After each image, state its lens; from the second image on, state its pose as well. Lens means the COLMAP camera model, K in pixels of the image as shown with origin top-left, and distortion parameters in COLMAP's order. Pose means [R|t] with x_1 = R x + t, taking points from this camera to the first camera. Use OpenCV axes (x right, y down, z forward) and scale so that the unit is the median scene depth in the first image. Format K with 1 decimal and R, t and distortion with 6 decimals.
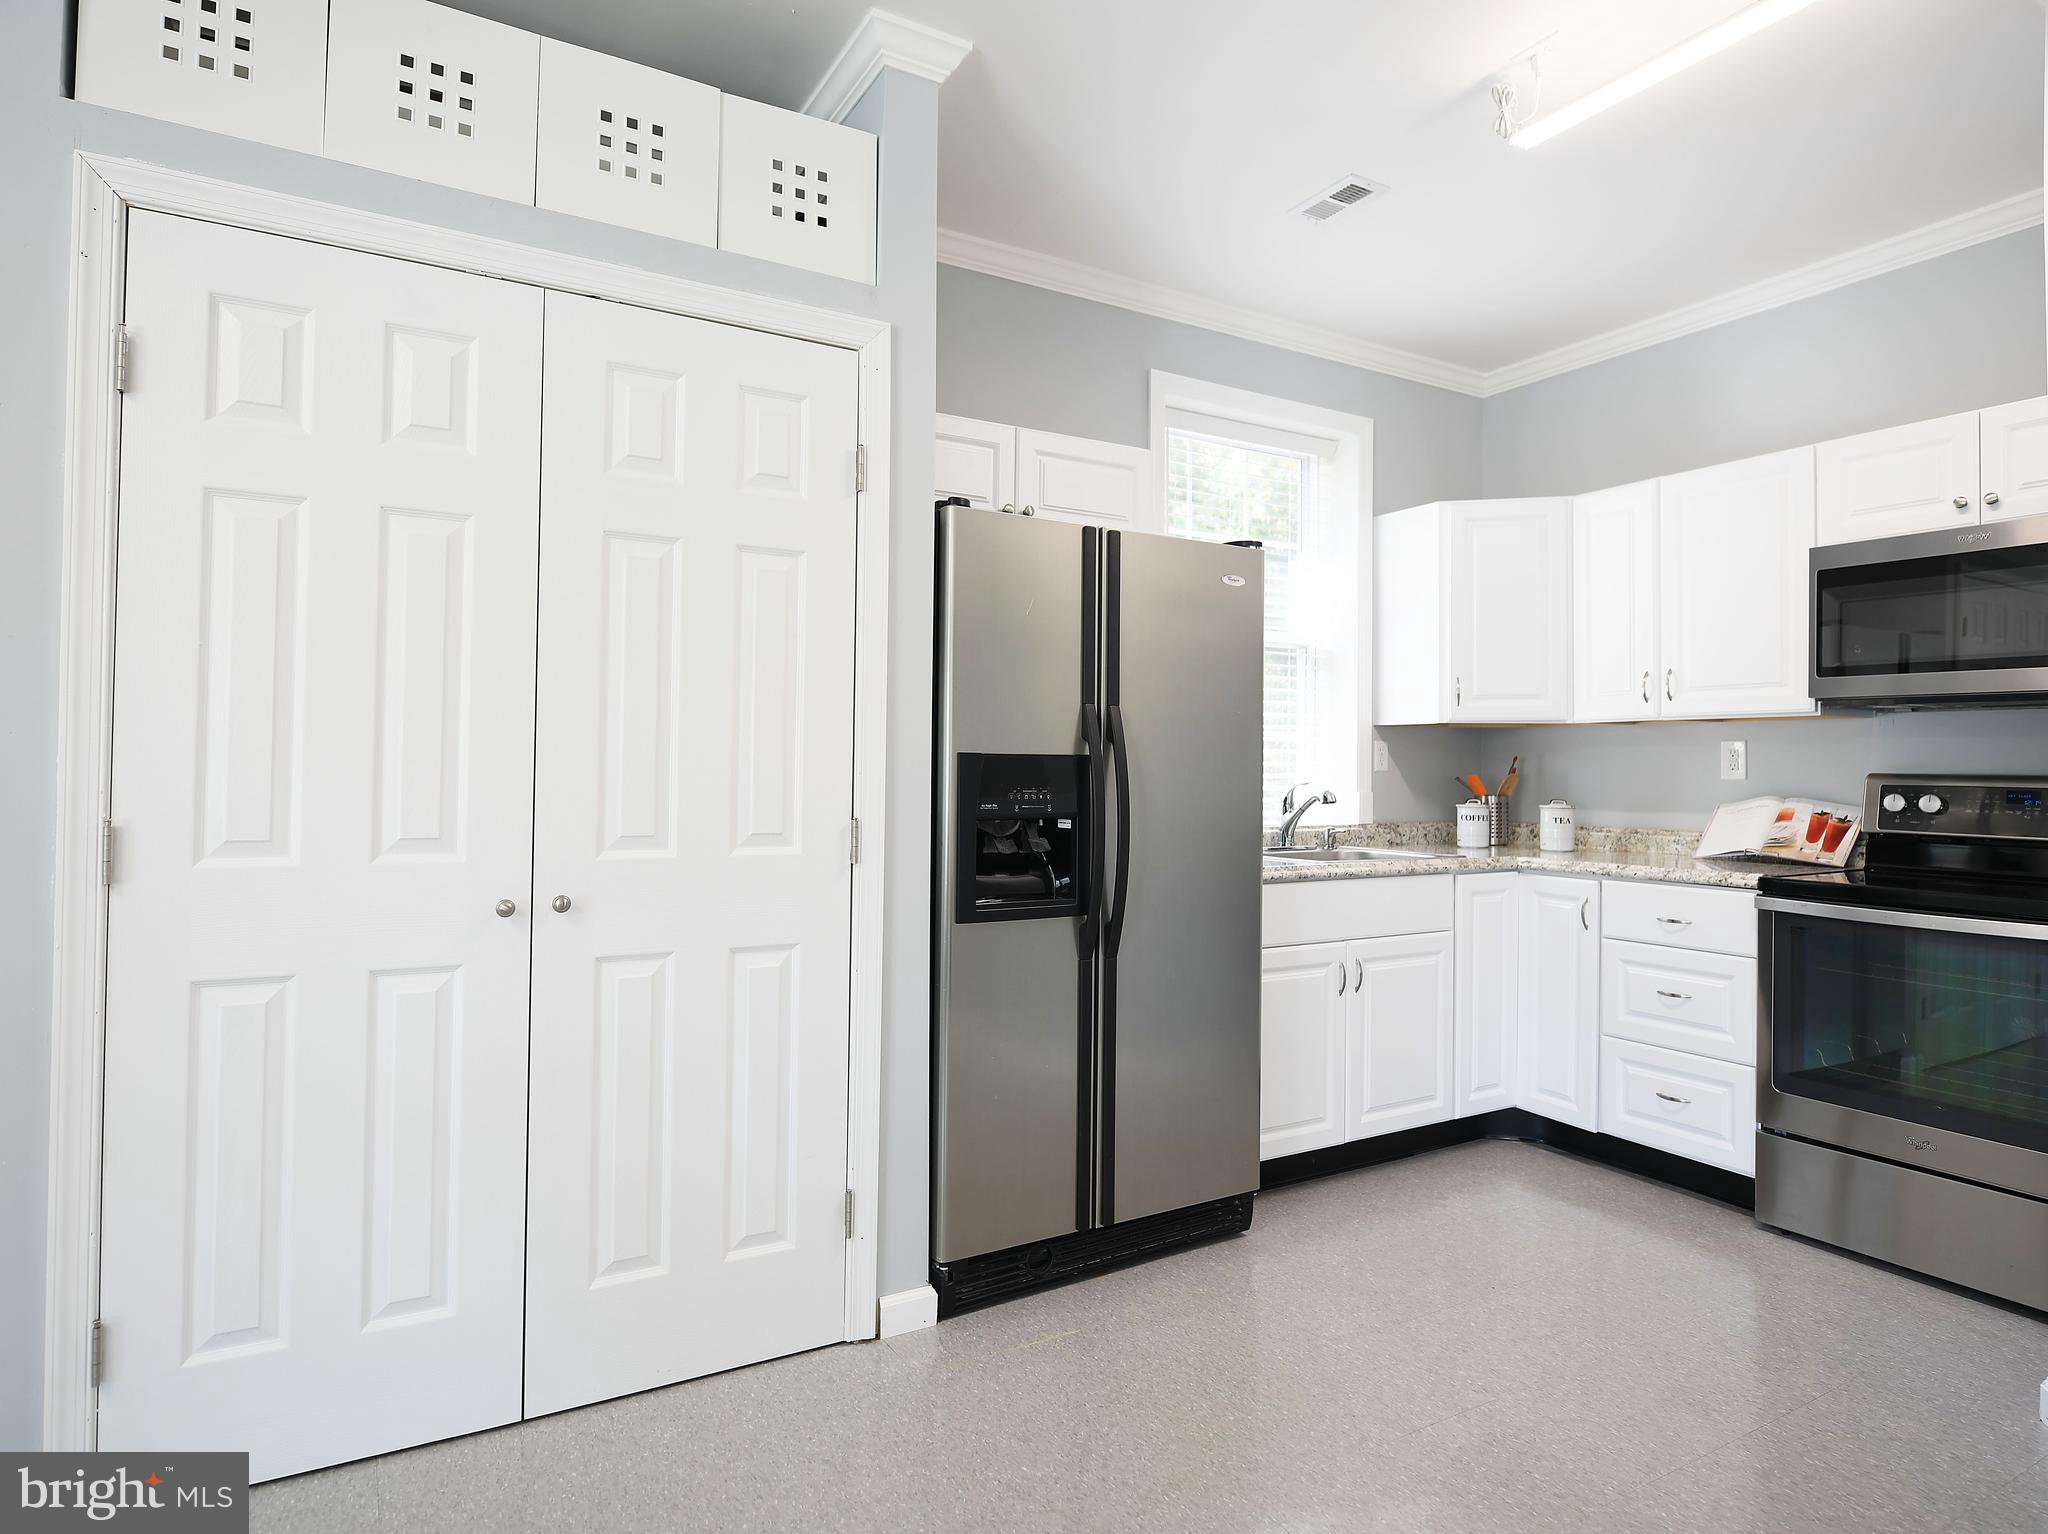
lens RADIAL K [[1162.0, 0, 1032.5], [0, 1162.0, 746.9], [0, 0, 1]] dist [-0.002960, -0.000450]
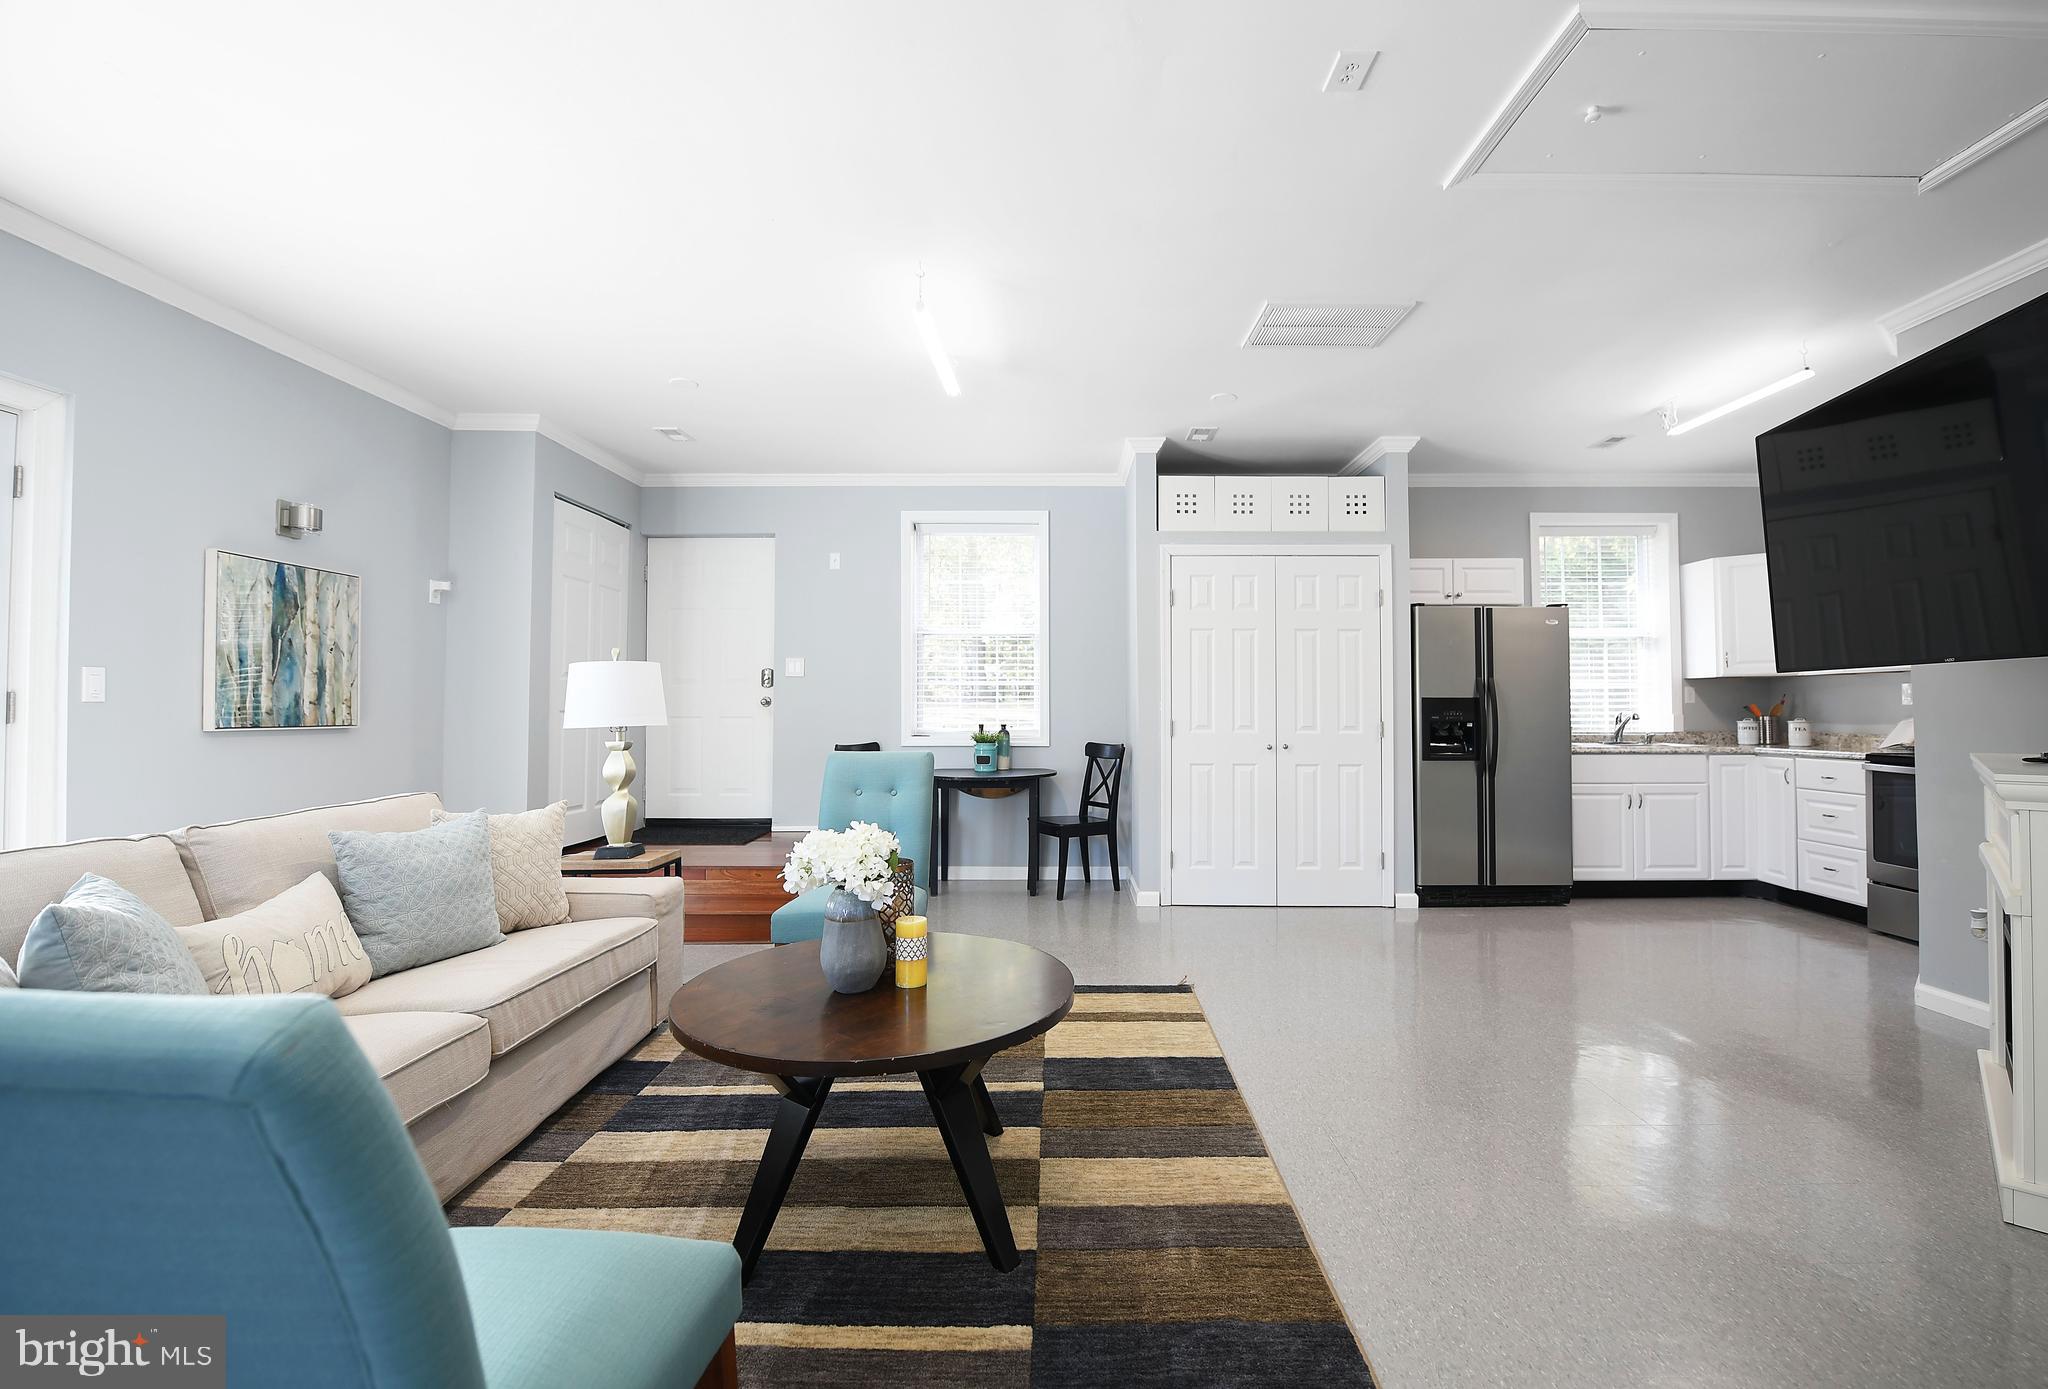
lens RADIAL K [[874.1, 0, 1053.2], [0, 874.1, 684.2], [0, 0, 1]] dist [-0.013603, 0.000030]
pose [[0.858035, -0.024874, -0.512989, 0.177012], [0.018331, 0.999673, -0.017812, -0.004094], [0.513265, 0.005879, 0.858210, -0.866232]]
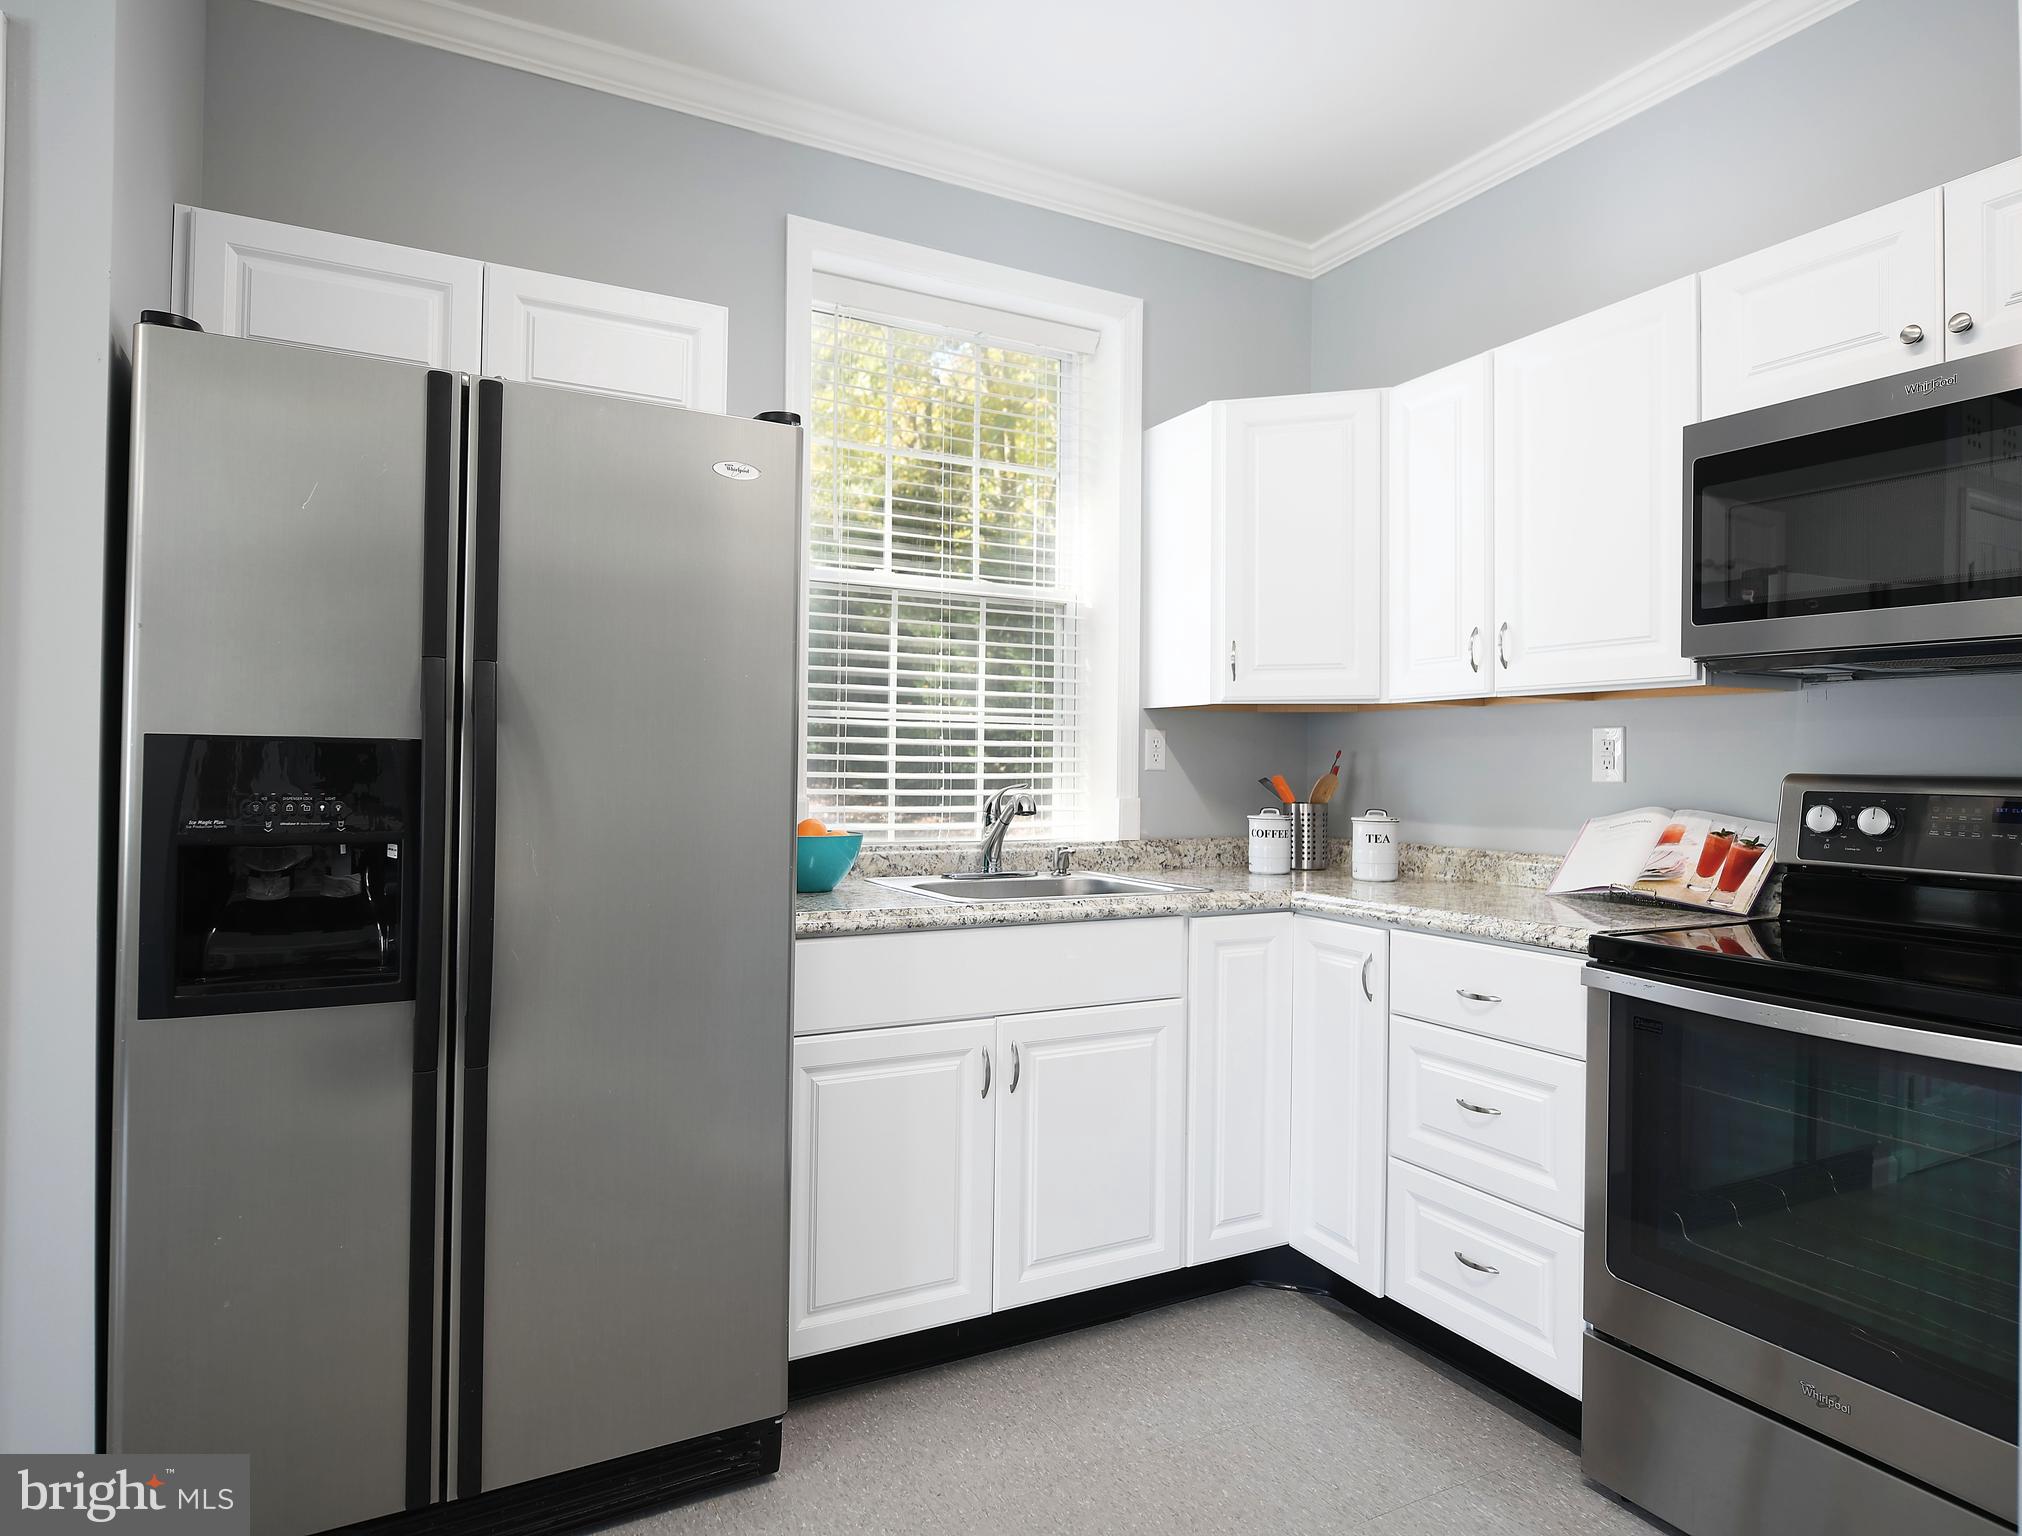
lens RADIAL K [[1158.1, 0, 1005.1], [0, 1158.1, 748.8], [0, 0, 1]] dist [-0.003593, -0.000457]
pose [[0.998864, 0.001625, -0.047626, 0.300111], [-0.001583, 0.999998, 0.000929, 0.008353], [0.047627, -0.000853, 0.998865, 0.312814]]
